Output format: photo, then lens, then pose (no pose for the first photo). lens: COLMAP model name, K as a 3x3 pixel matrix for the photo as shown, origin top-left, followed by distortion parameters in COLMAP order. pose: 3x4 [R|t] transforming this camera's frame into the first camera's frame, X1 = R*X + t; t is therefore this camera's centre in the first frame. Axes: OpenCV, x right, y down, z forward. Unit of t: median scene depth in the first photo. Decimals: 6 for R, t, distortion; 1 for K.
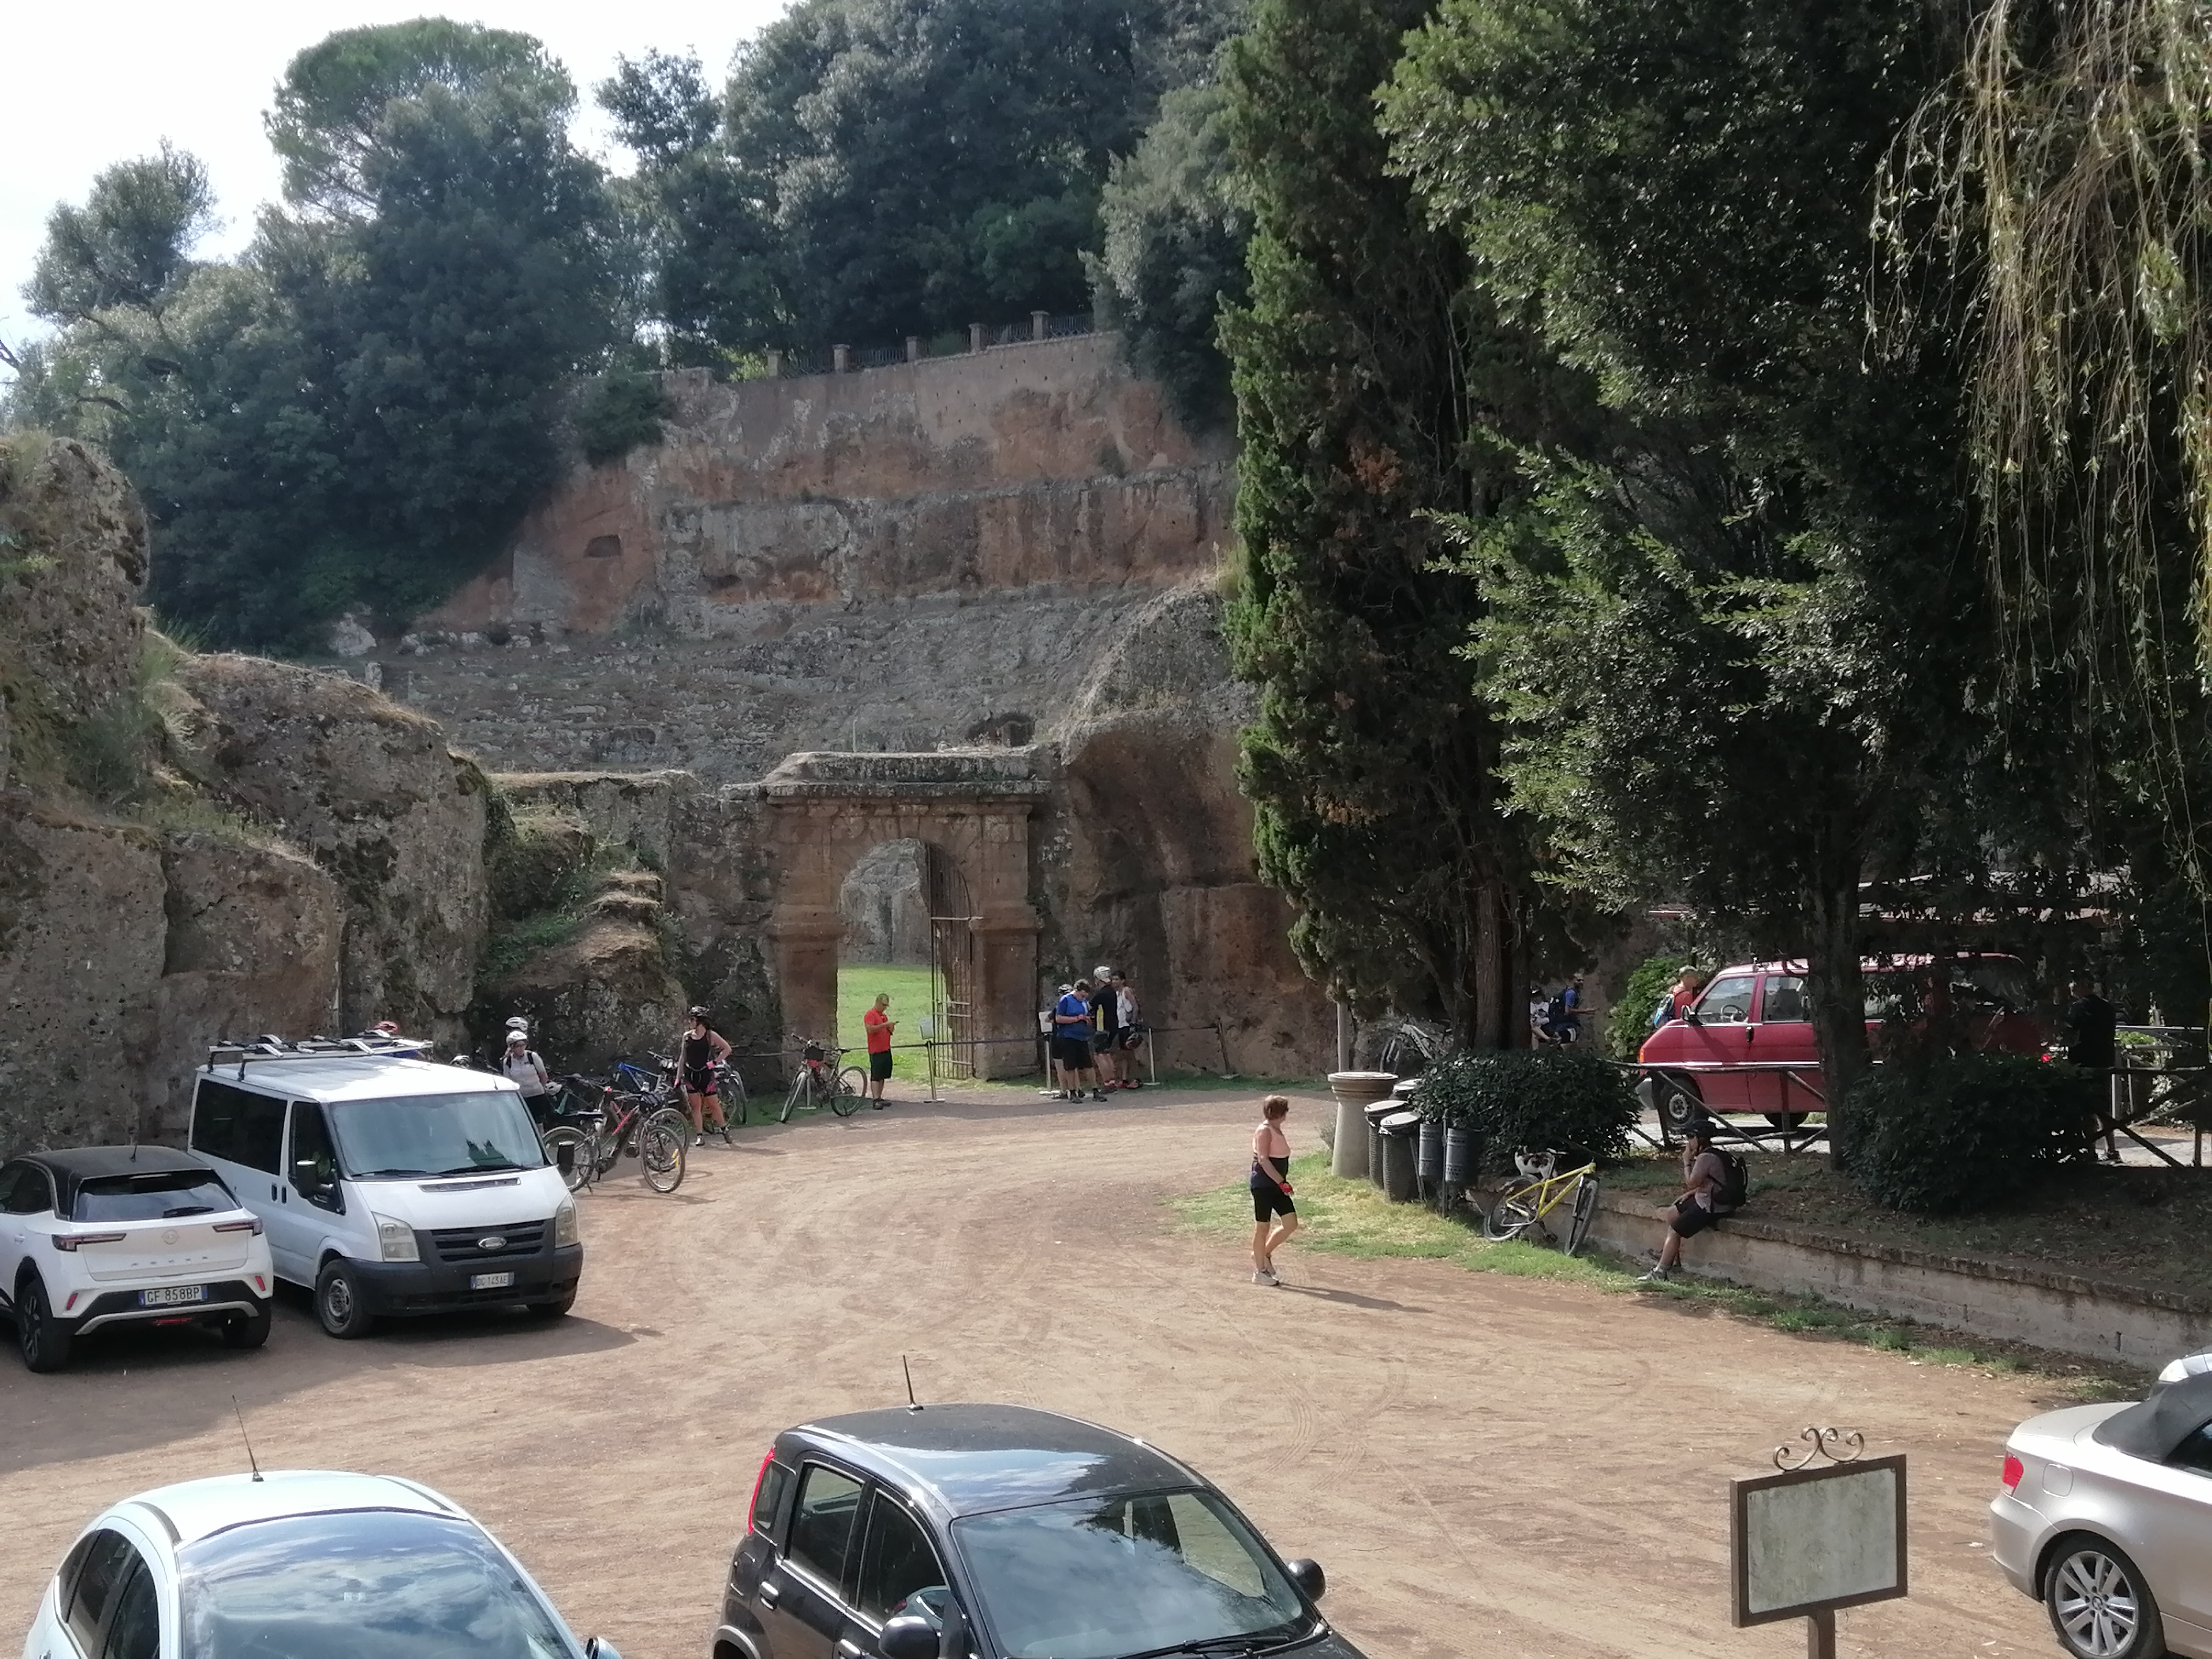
lens RADIAL K [[3011.6, 0, 1167.4], [0, 3011.6, 816.5], [0, 0, 1]] dist [0.028318, 0.000000]
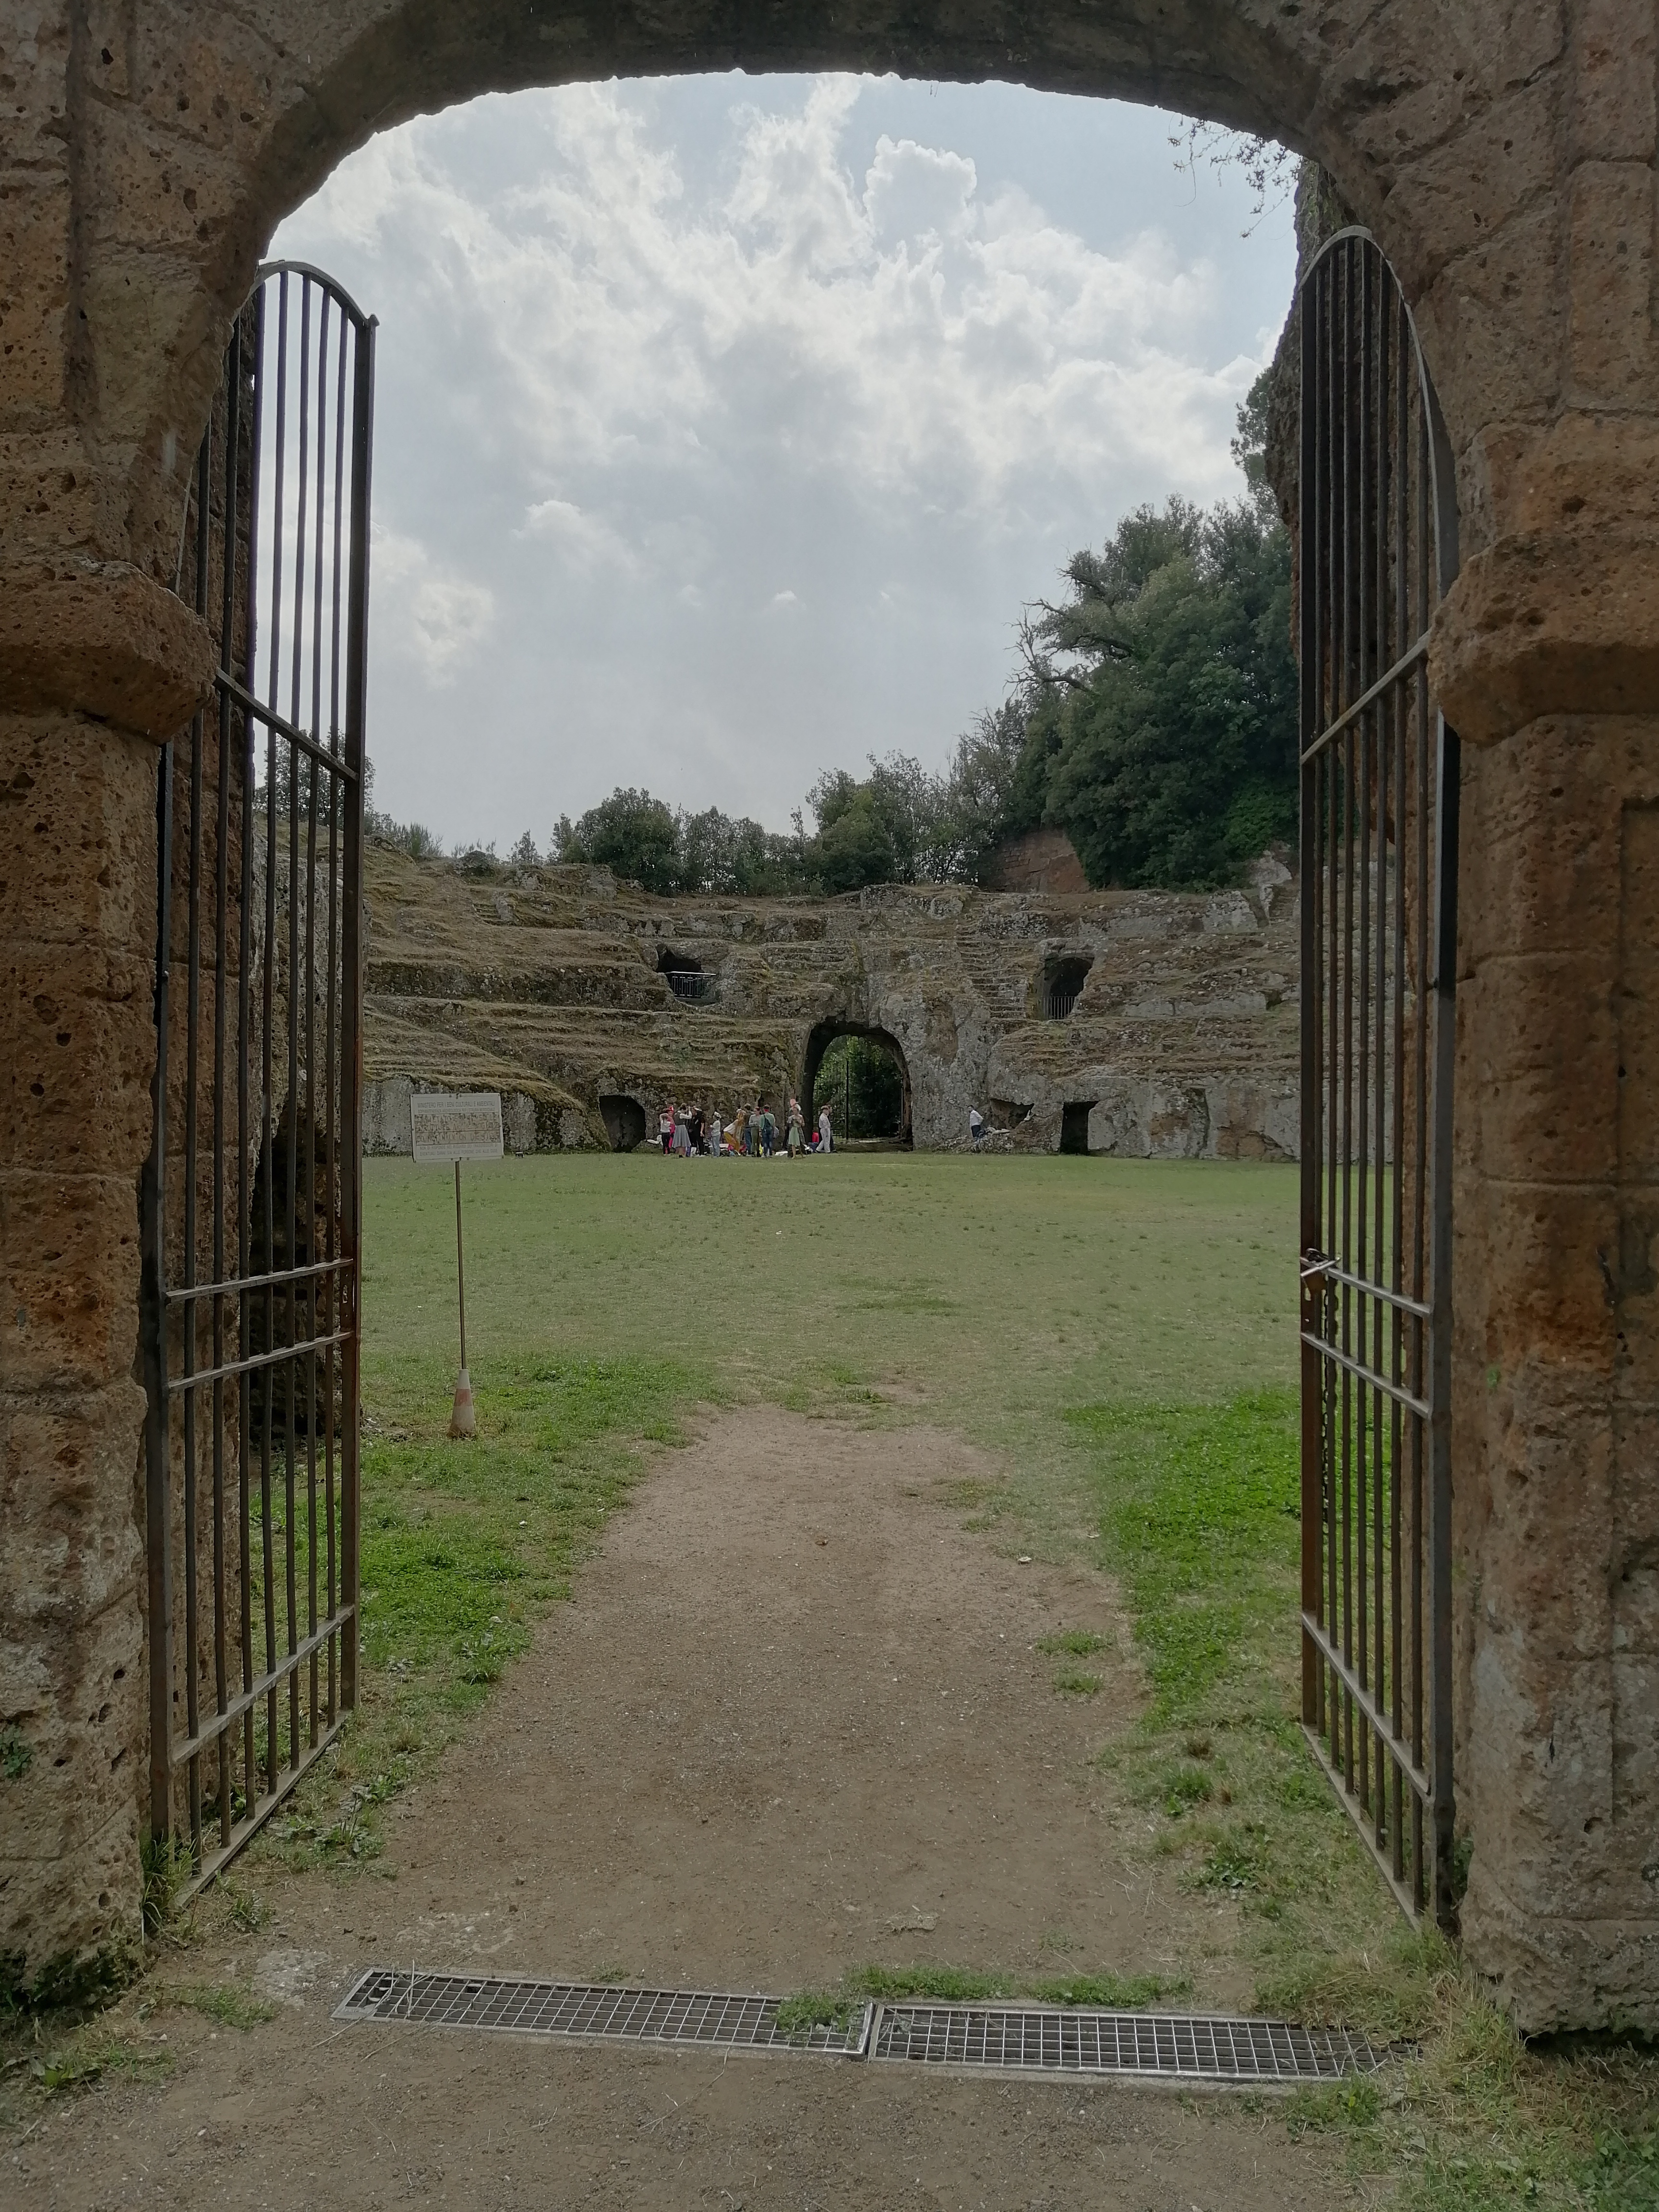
lens RADIAL K [[1685.4, 0, 834.6], [0, 1685.4, 1109.4], [0, 0, 1]] dist [0.001913, -0.002344]
pose [[0.796030, 0.020619, -0.604906, -0.022600], [-0.017856, 0.999785, 0.010582, 0.024622], [0.604994, 0.002377, 0.796226, 0.427211]]
